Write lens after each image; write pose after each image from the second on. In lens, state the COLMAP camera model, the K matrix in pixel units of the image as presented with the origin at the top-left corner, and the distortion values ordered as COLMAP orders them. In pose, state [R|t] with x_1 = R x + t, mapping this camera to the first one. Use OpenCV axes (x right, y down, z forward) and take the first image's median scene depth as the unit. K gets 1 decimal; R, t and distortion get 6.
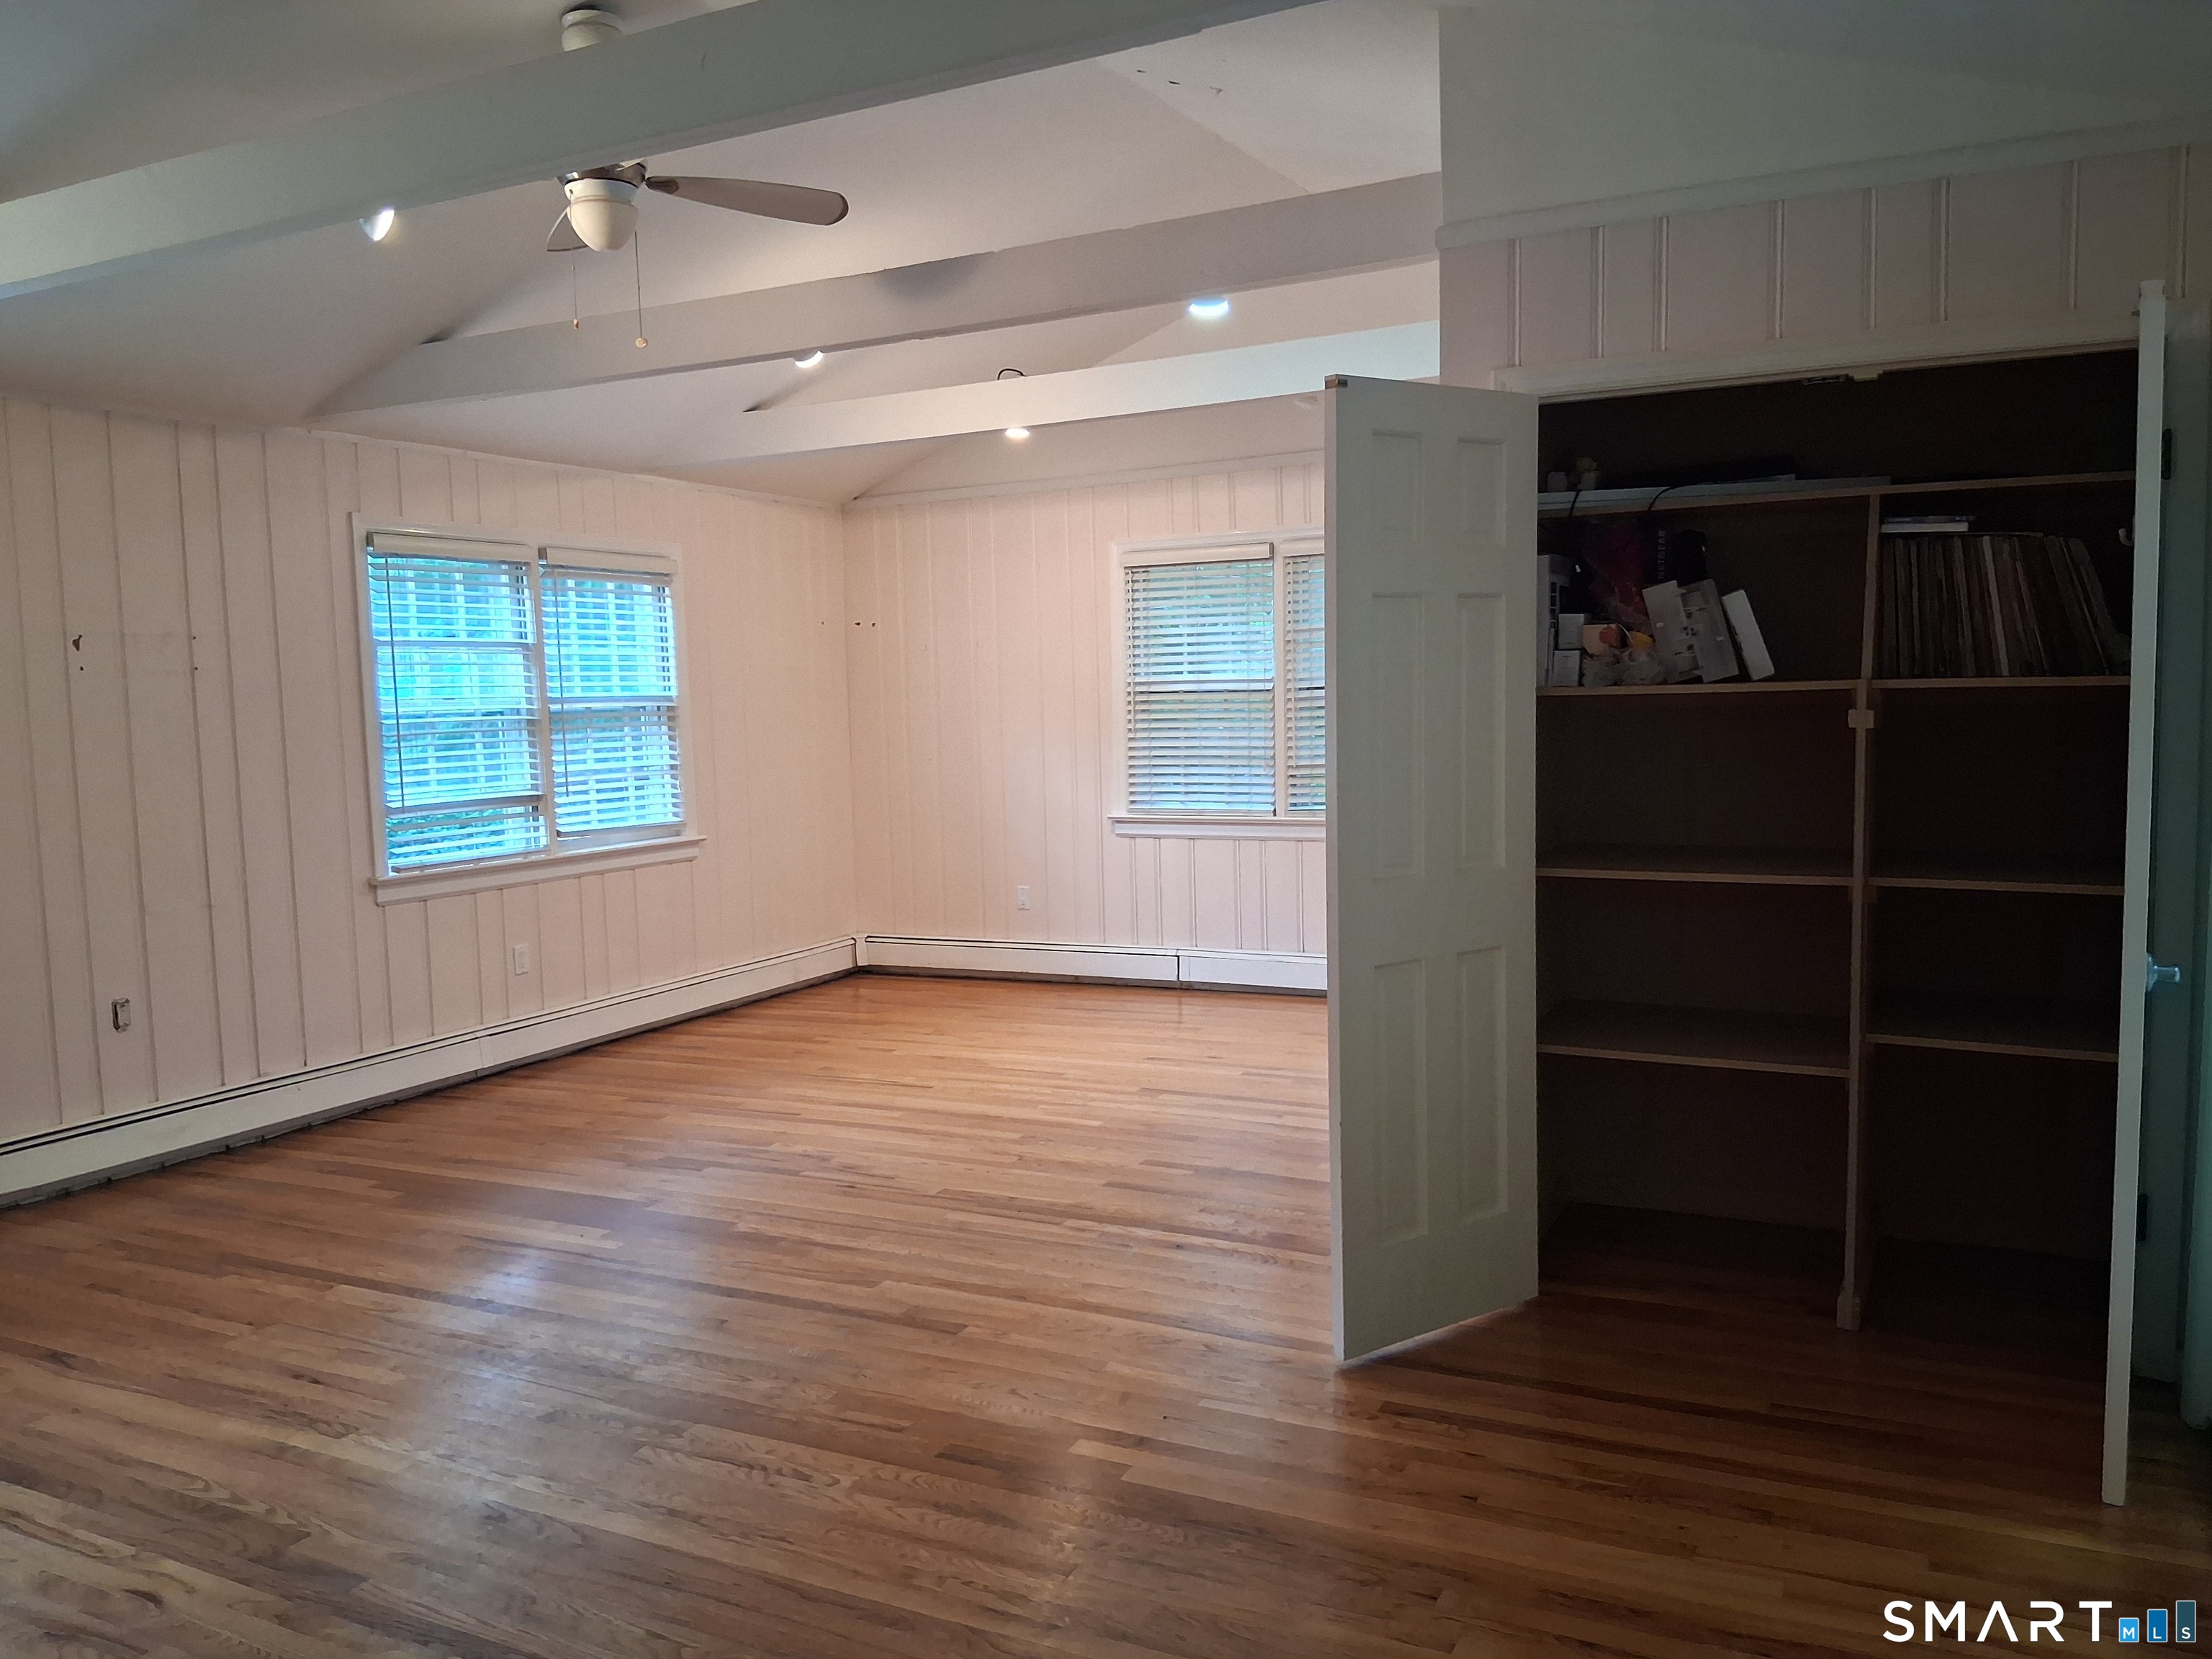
lens RADIAL K [[1675.7, 0, 1105.6], [0, 1675.7, 827.4], [0, 0, 1]] dist [0.125565, -0.196320]
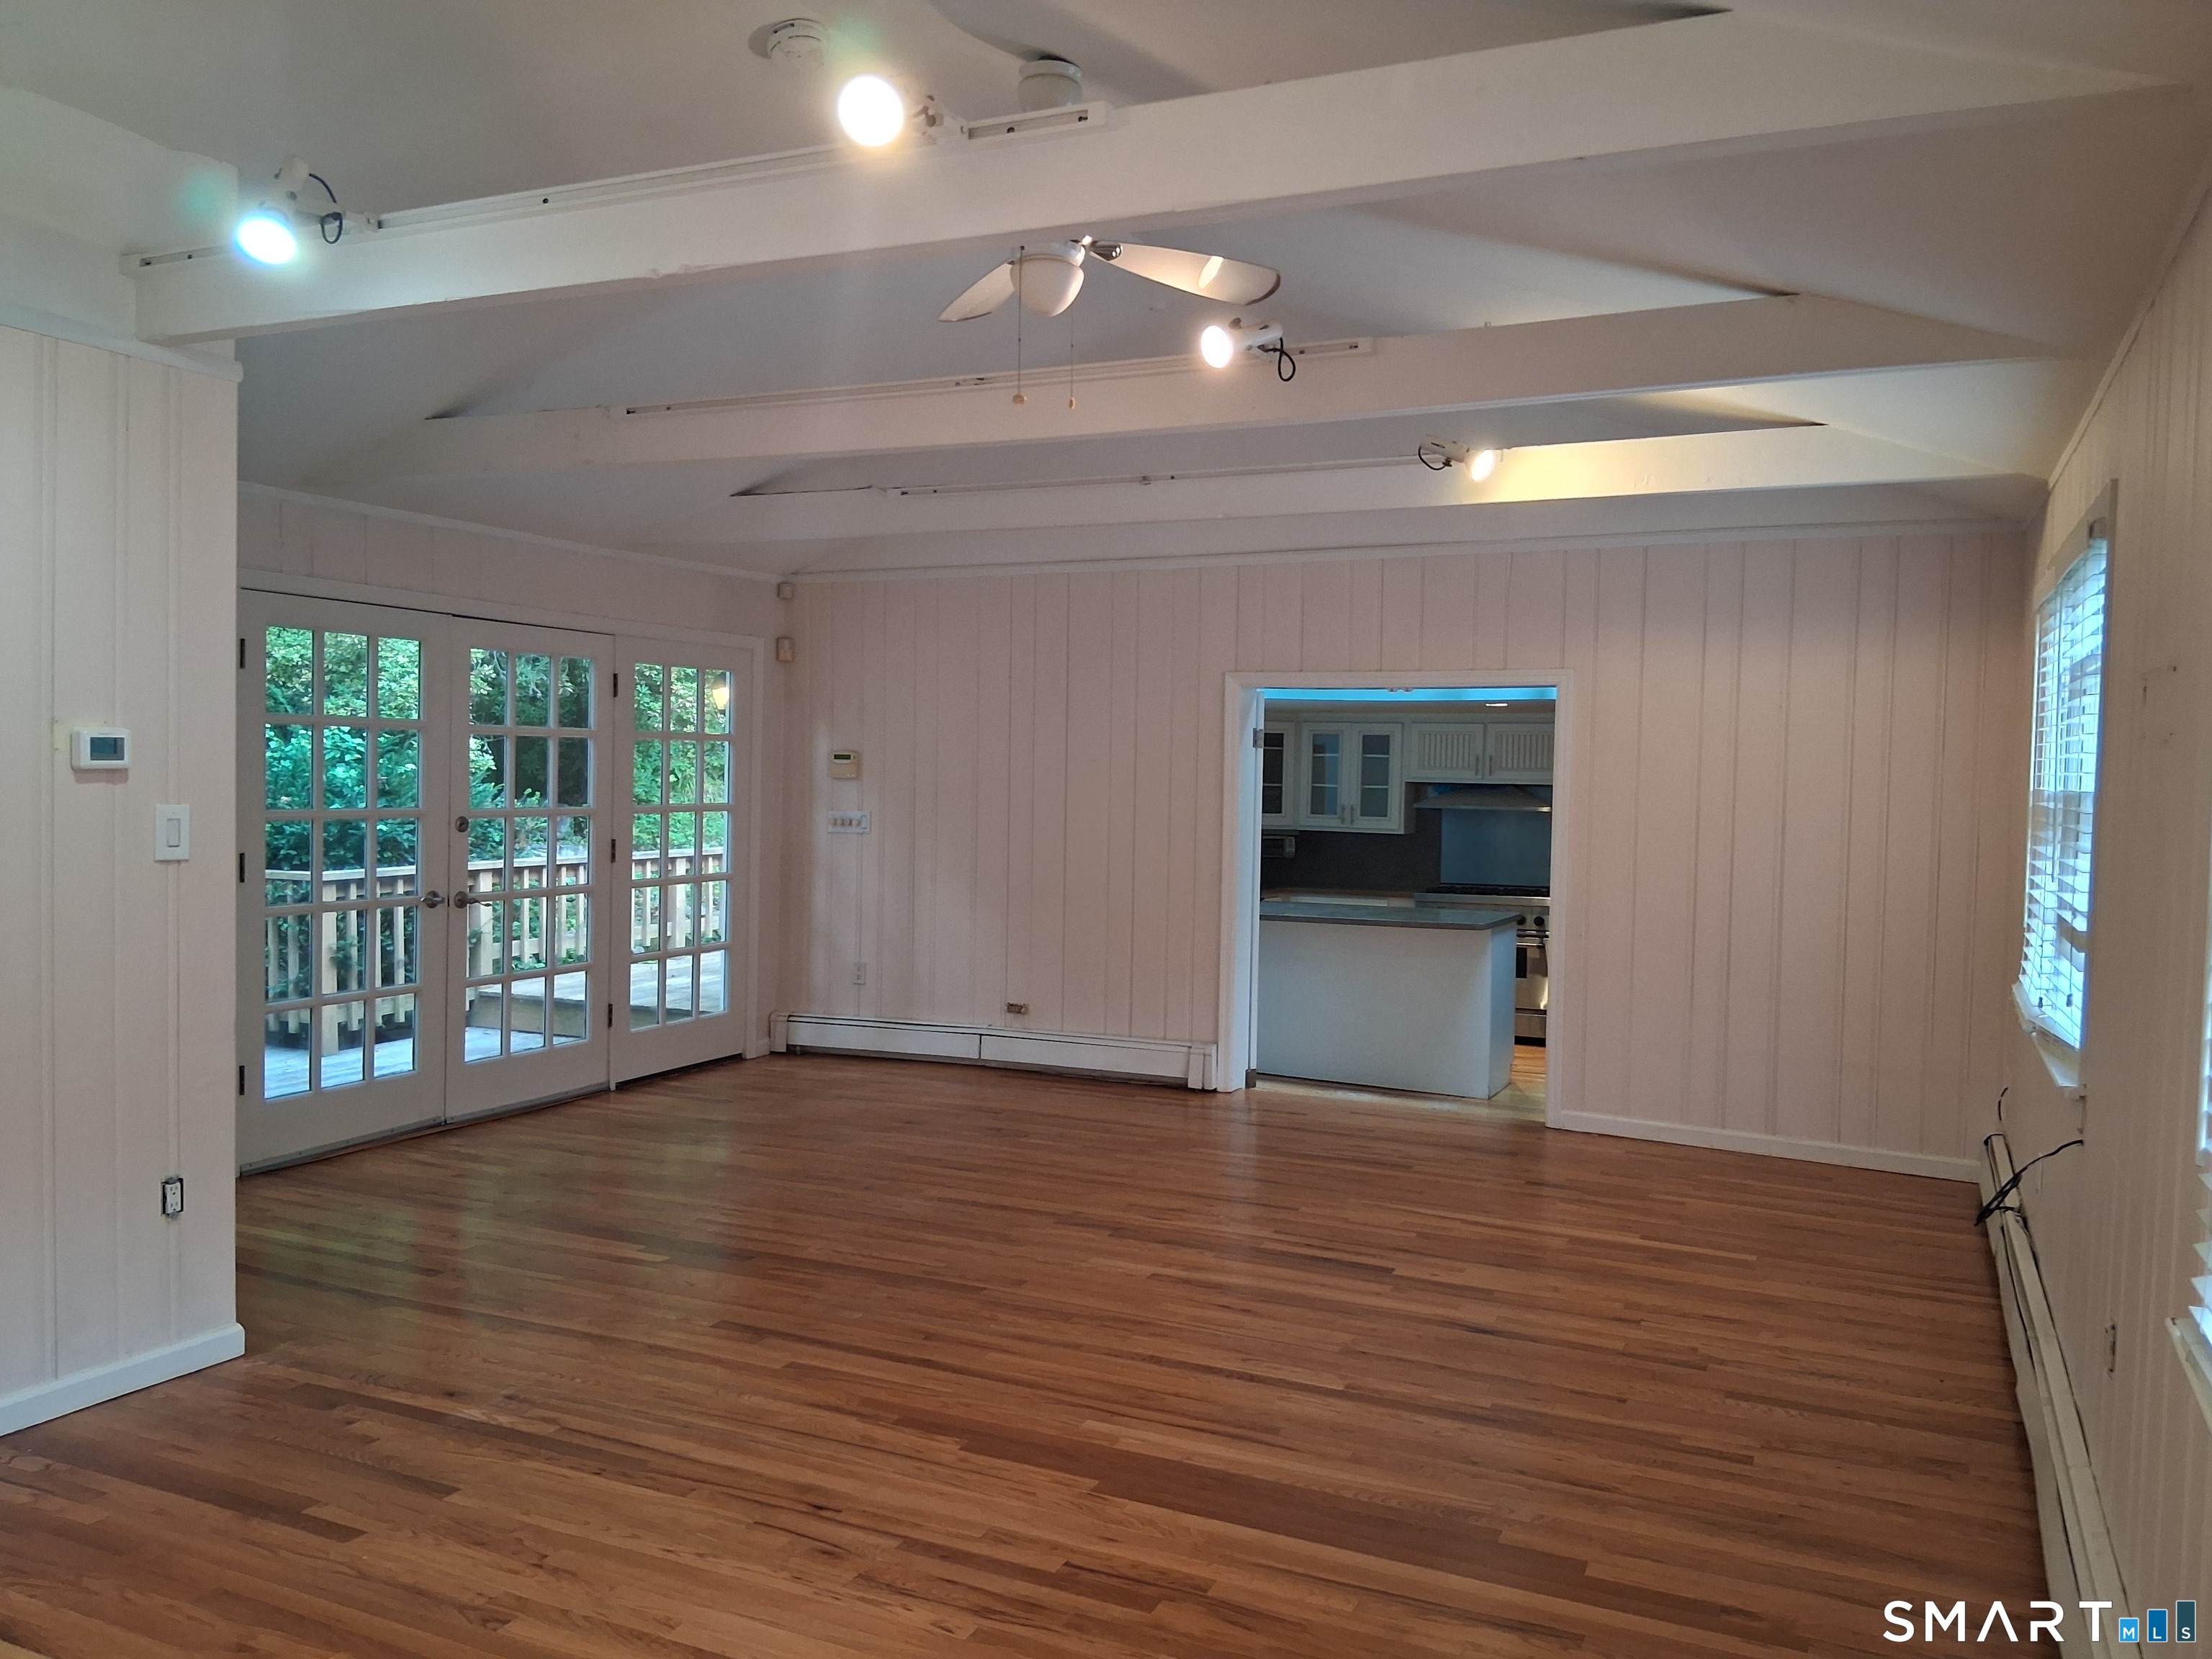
lens RADIAL K [[1675.7, 0, 1105.6], [0, 1675.7, 827.4], [0, 0, 1]] dist [0.125565, -0.196320]
pose [[-0.999173, 0.020525, -0.035108, -0.274995], [0.016185, 0.992675, 0.119727, -0.157883], [0.037309, 0.119059, -0.992186, 1.834208]]
